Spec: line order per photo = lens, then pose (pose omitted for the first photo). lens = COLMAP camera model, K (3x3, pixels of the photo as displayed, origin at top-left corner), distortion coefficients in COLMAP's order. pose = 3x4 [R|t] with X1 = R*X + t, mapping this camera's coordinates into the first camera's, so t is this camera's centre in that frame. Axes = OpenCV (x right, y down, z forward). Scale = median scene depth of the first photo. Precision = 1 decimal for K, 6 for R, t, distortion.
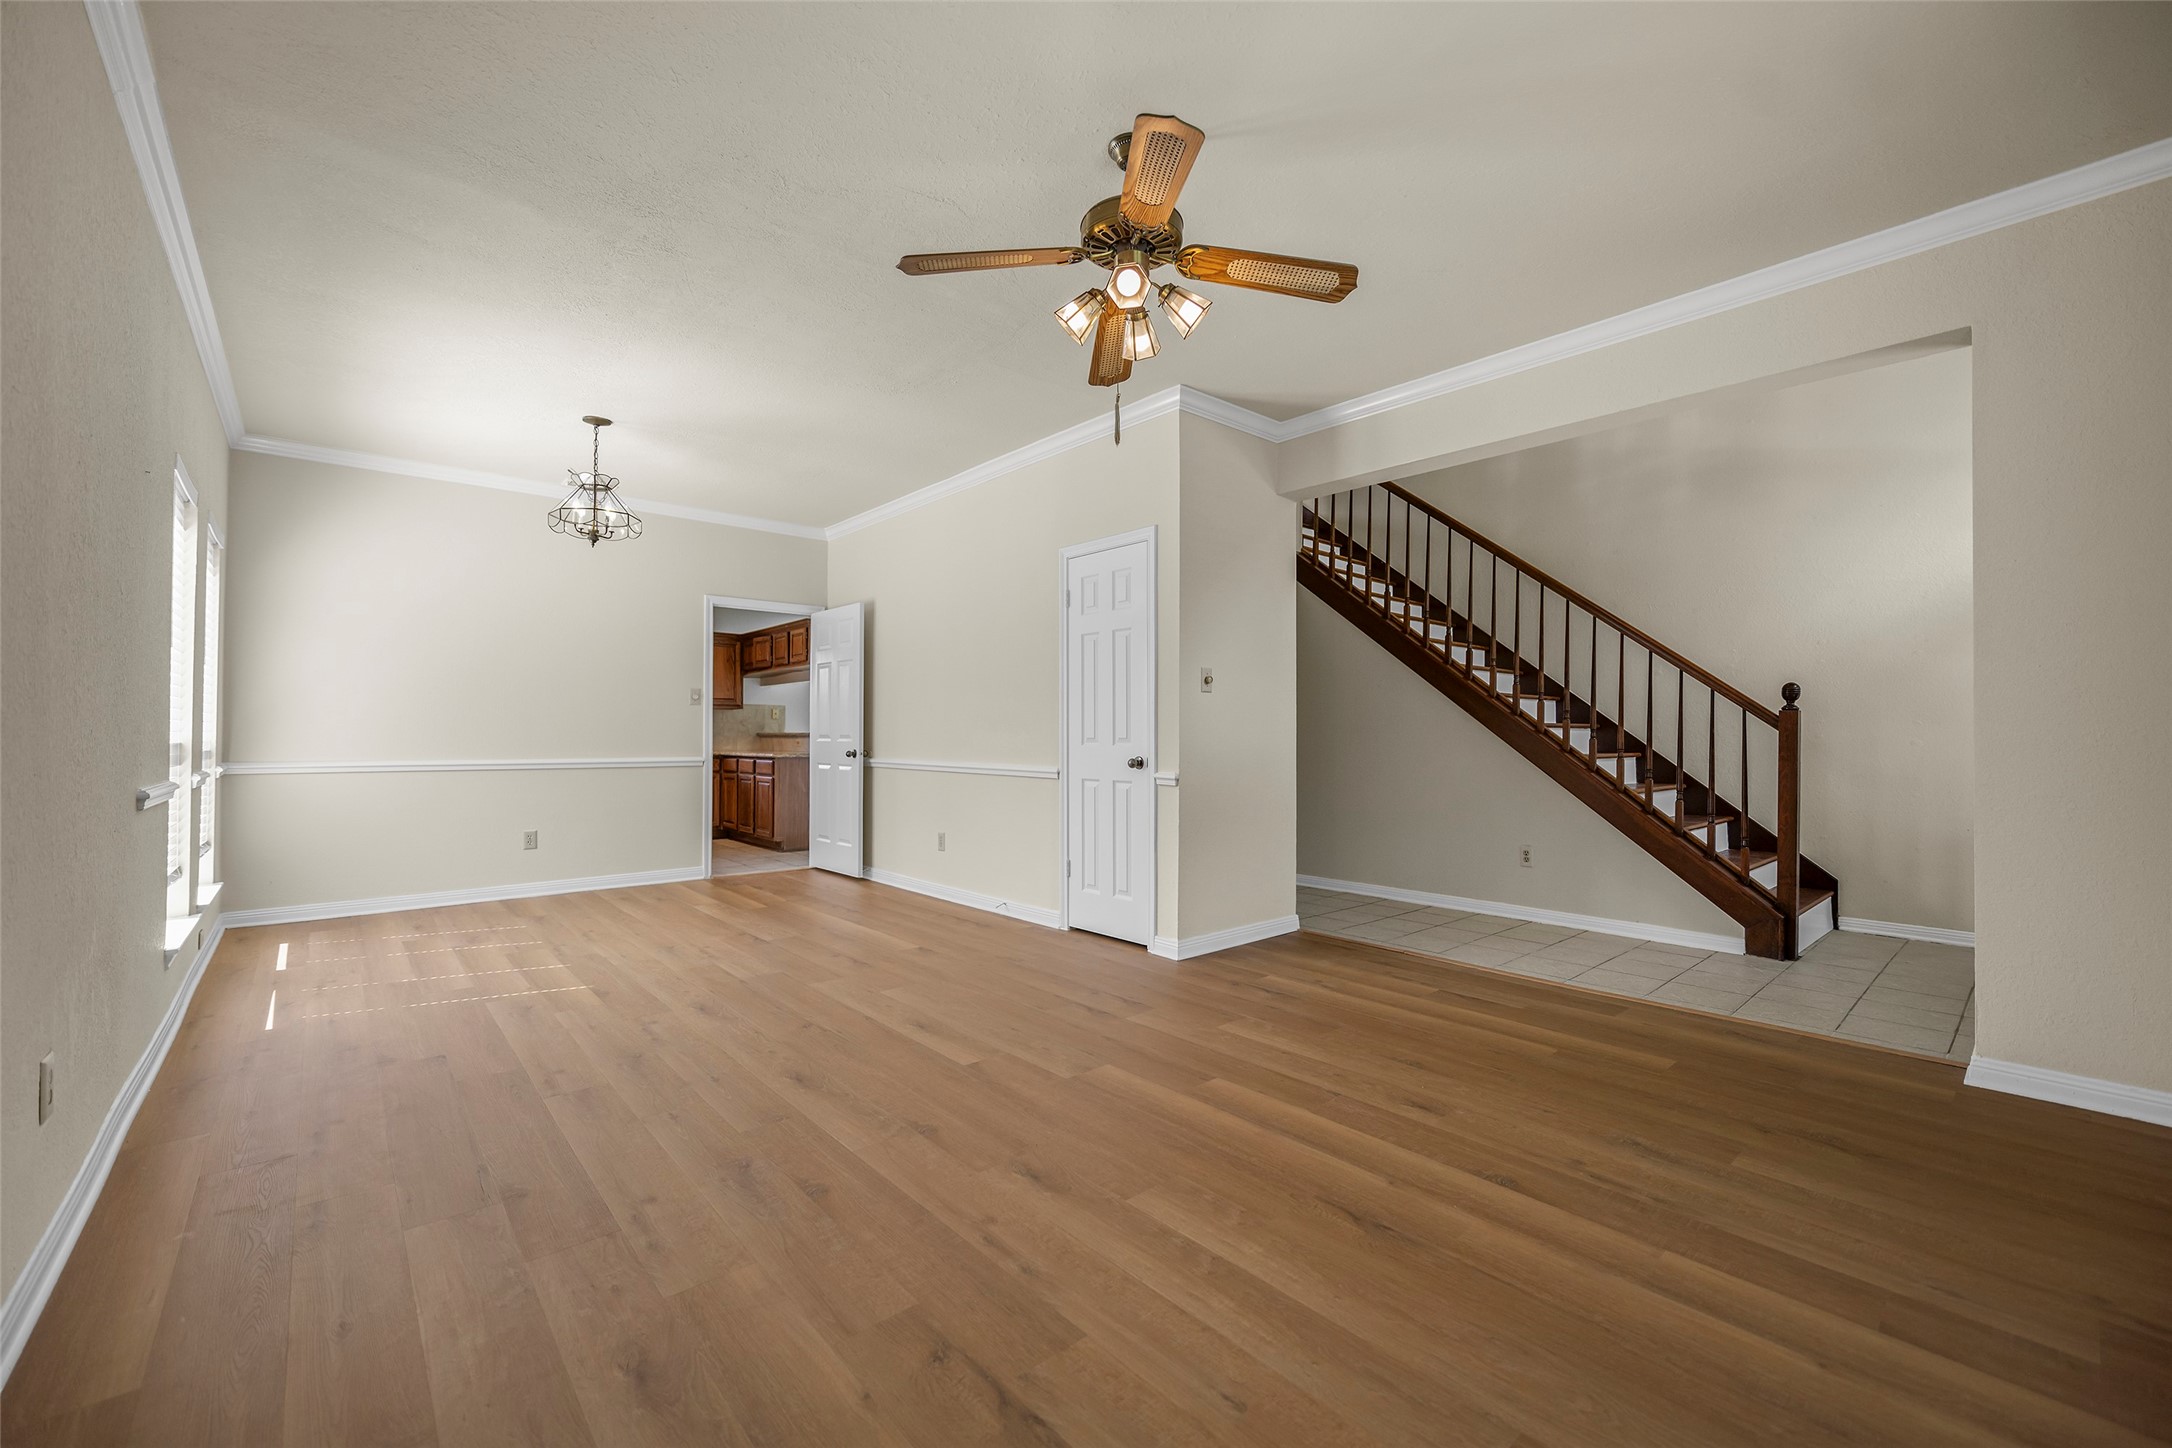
lens RADIAL K [[884.3, 0, 1093.4], [0, 884.3, 733.6], [0, 0, 1]] dist [-0.007175, -0.000430]
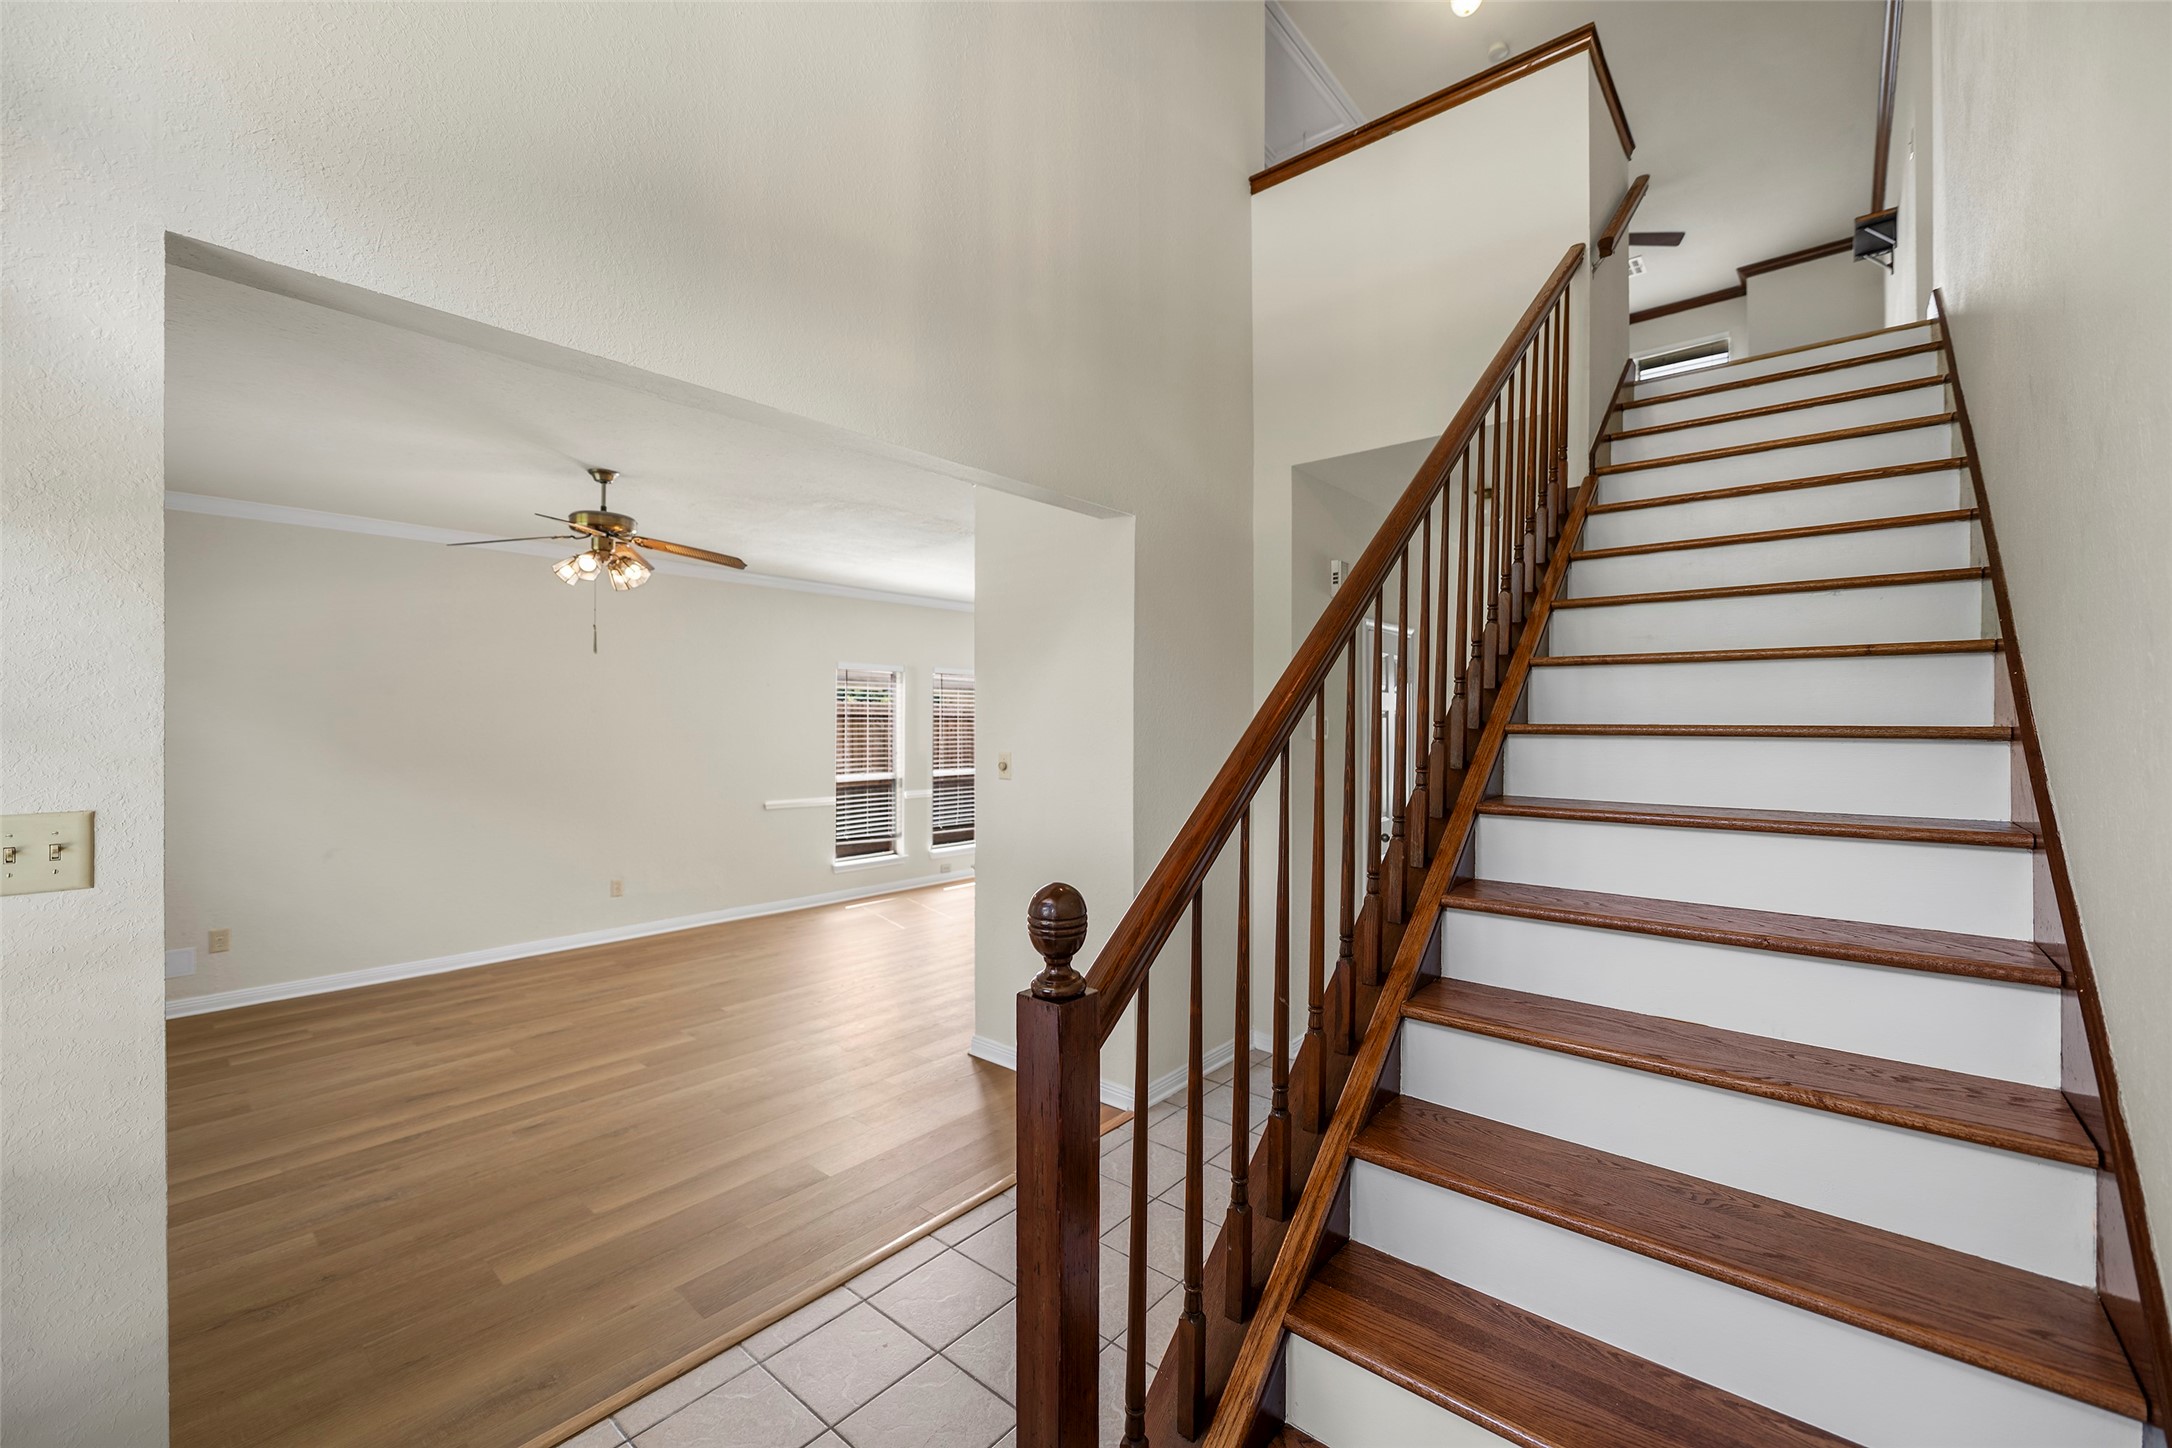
lens RADIAL K [[884.3, 0, 1083.9], [0, 884.3, 726.0], [0, 0, 1]] dist [-0.007175, -0.000430]
pose [[0.120832, 0.002962, -0.992669, 1.757035], [0.006463, 0.999972, 0.003770, -0.176595], [0.992652, -0.006871, 0.120809, 1.639722]]
